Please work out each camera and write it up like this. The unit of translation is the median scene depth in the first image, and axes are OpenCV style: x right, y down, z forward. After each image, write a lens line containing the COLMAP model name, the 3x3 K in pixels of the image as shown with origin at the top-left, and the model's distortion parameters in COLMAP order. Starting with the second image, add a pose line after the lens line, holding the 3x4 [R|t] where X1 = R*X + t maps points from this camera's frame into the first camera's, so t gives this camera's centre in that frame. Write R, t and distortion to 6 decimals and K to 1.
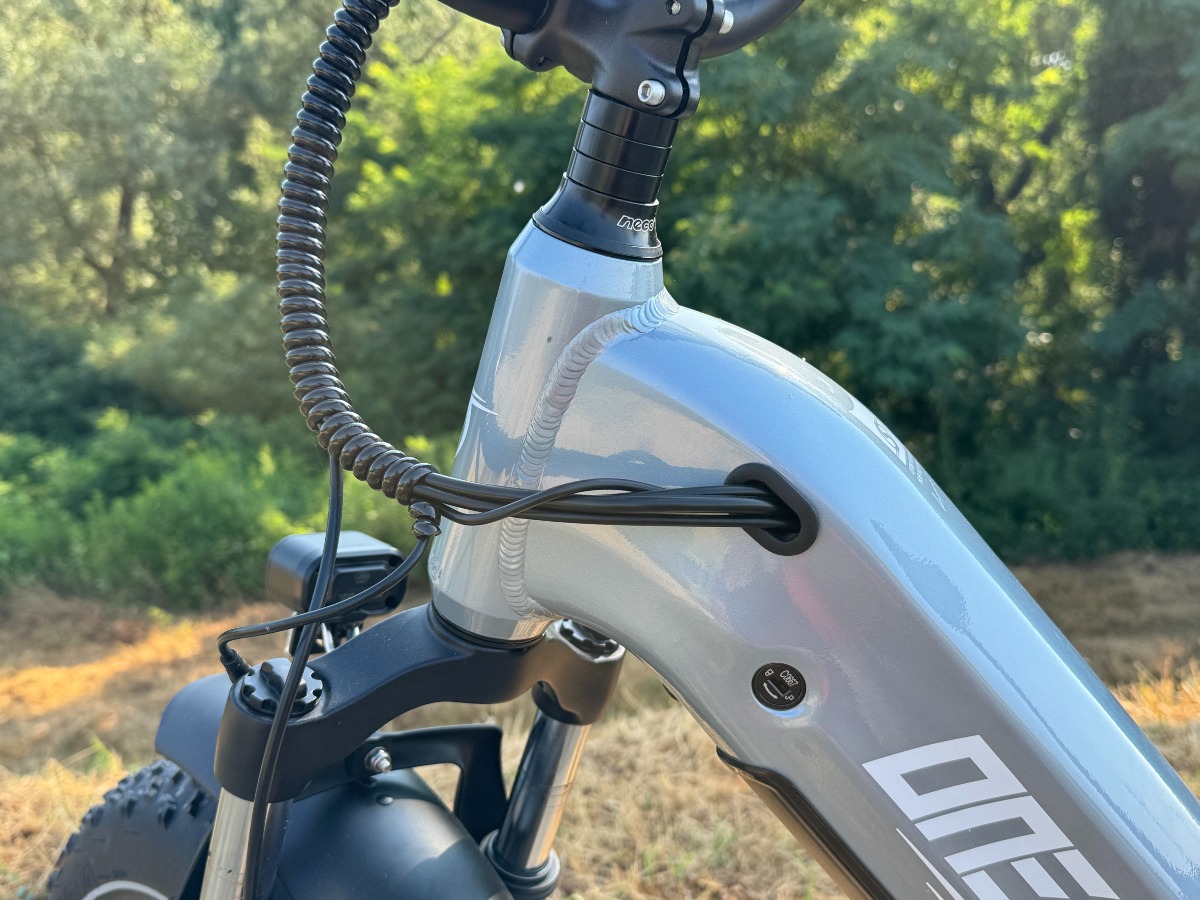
lens RADIAL K [[1193.5, 0, 592.6], [0, 1193.5, 449.5], [0, 0, 1]] dist [0.136412, -0.338522]
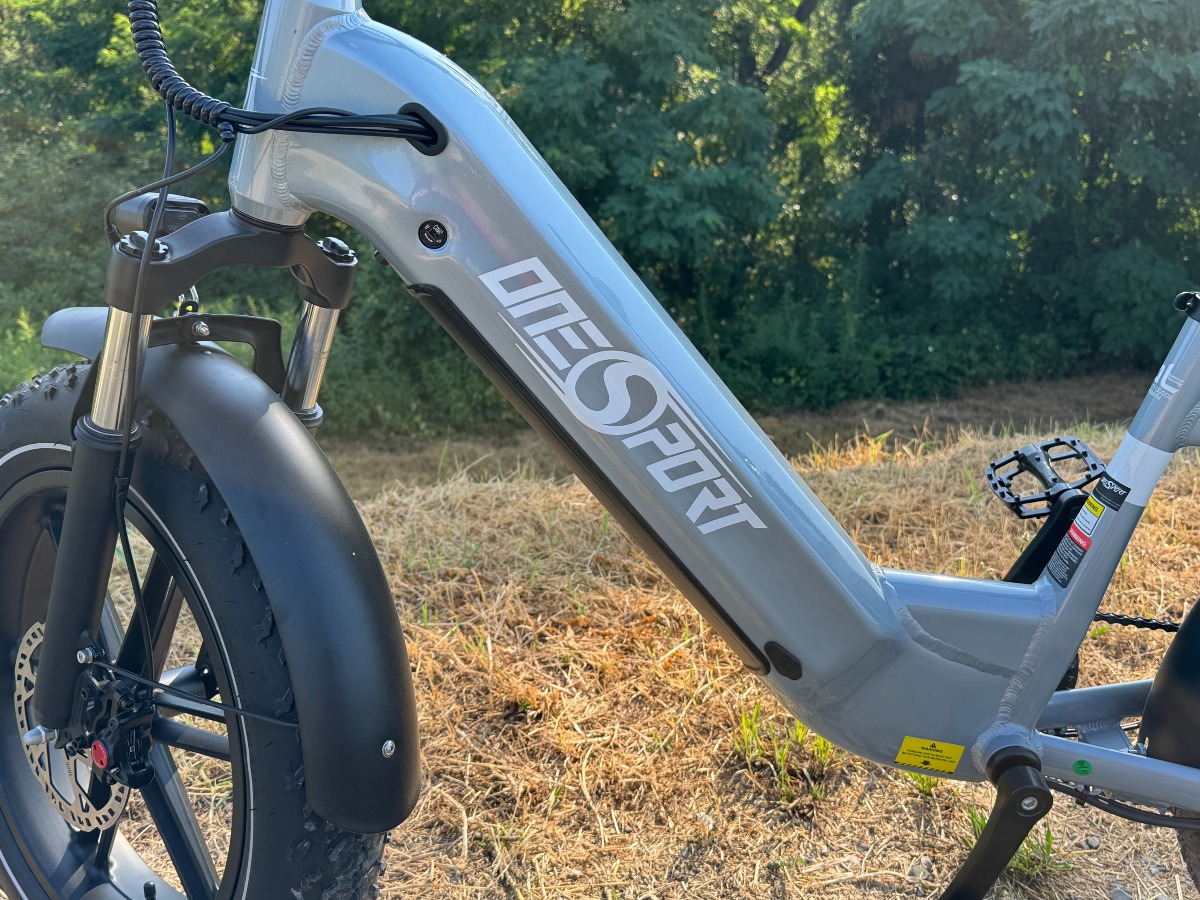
lens RADIAL K [[1184.3, 0, 594.0], [0, 1184.3, 447.7], [0, 0, 1]] dist [0.186894, -0.446744]
pose [[0.983631, -0.028921, 0.177856, 0.002495], [0.011020, 0.994843, 0.100825, 0.013588], [-0.179855, -0.097215, 0.978878, -0.034970]]
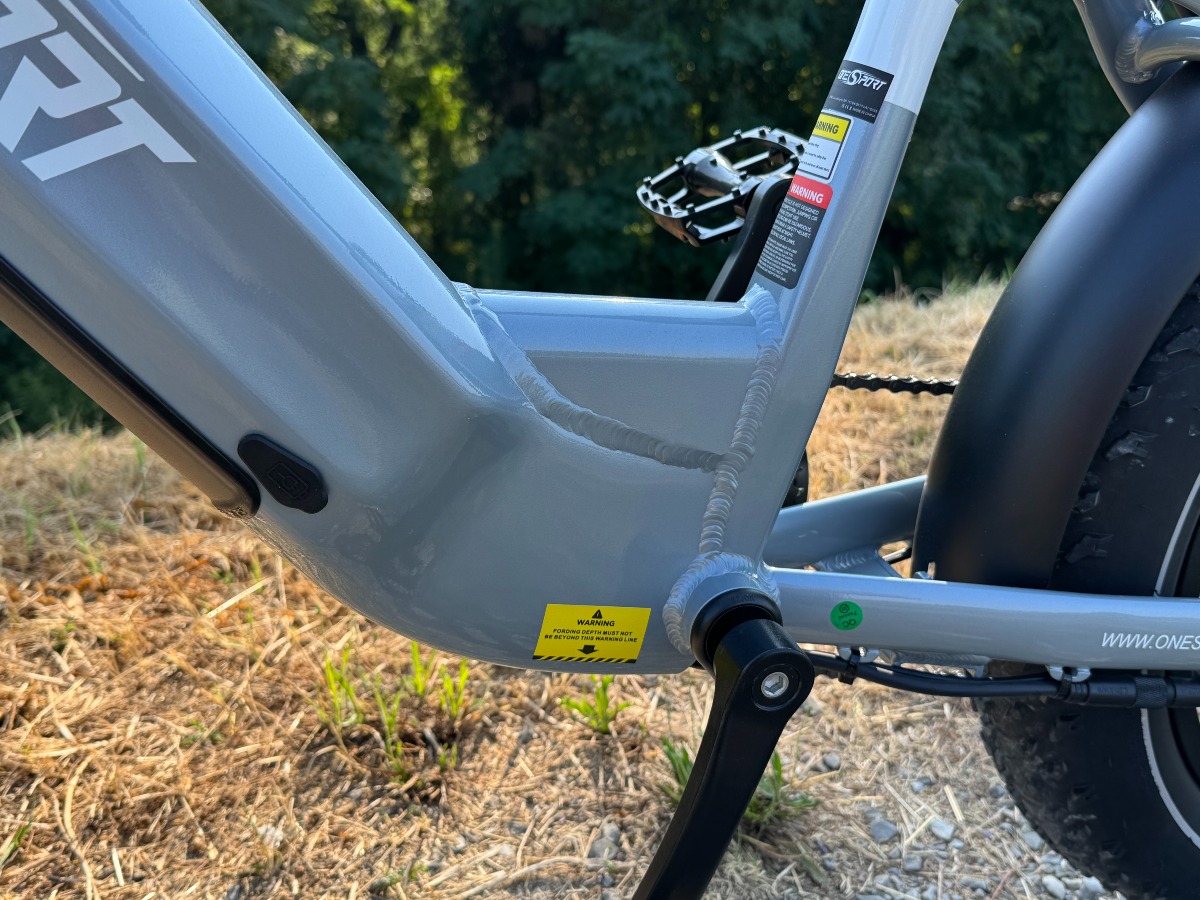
lens RADIAL K [[1193.5, 0, 592.6], [0, 1193.5, 449.5], [0, 0, 1]] dist [0.136412, -0.338522]
pose [[0.888804, -0.125329, 0.440817, 0.021842], [0.085512, 0.990340, 0.109150, 0.032993], [-0.450239, -0.059318, 0.890936, 0.003243]]
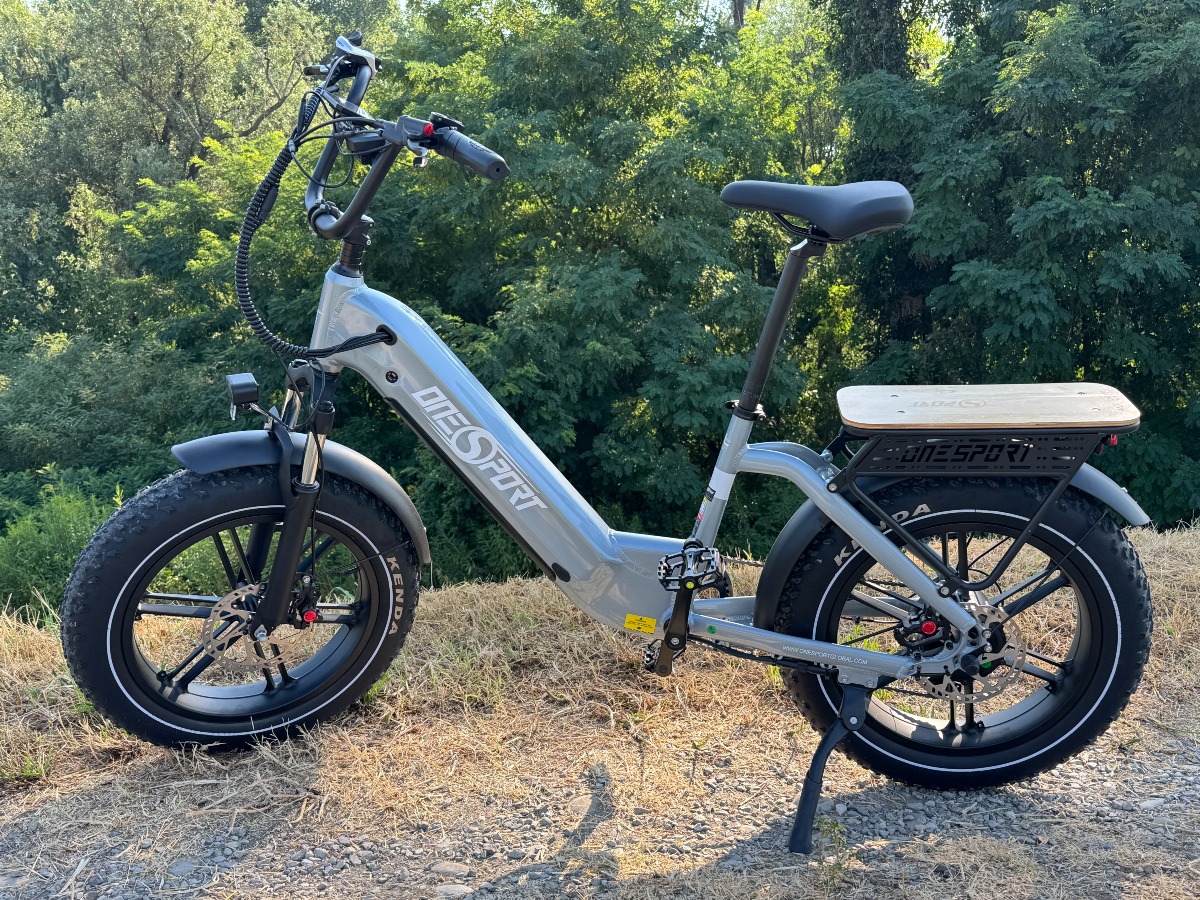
lens RADIAL K [[1188.6, 0, 600.0], [0, 1188.6, 450.0], [0, 0, 1]] dist [0.173375, -0.380580]
pose [[0.986514, -0.010495, 0.163341, -0.025295], [0.019525, 0.998362, -0.053773, 0.028392], [-0.162509, 0.056237, 0.985103, -0.125856]]
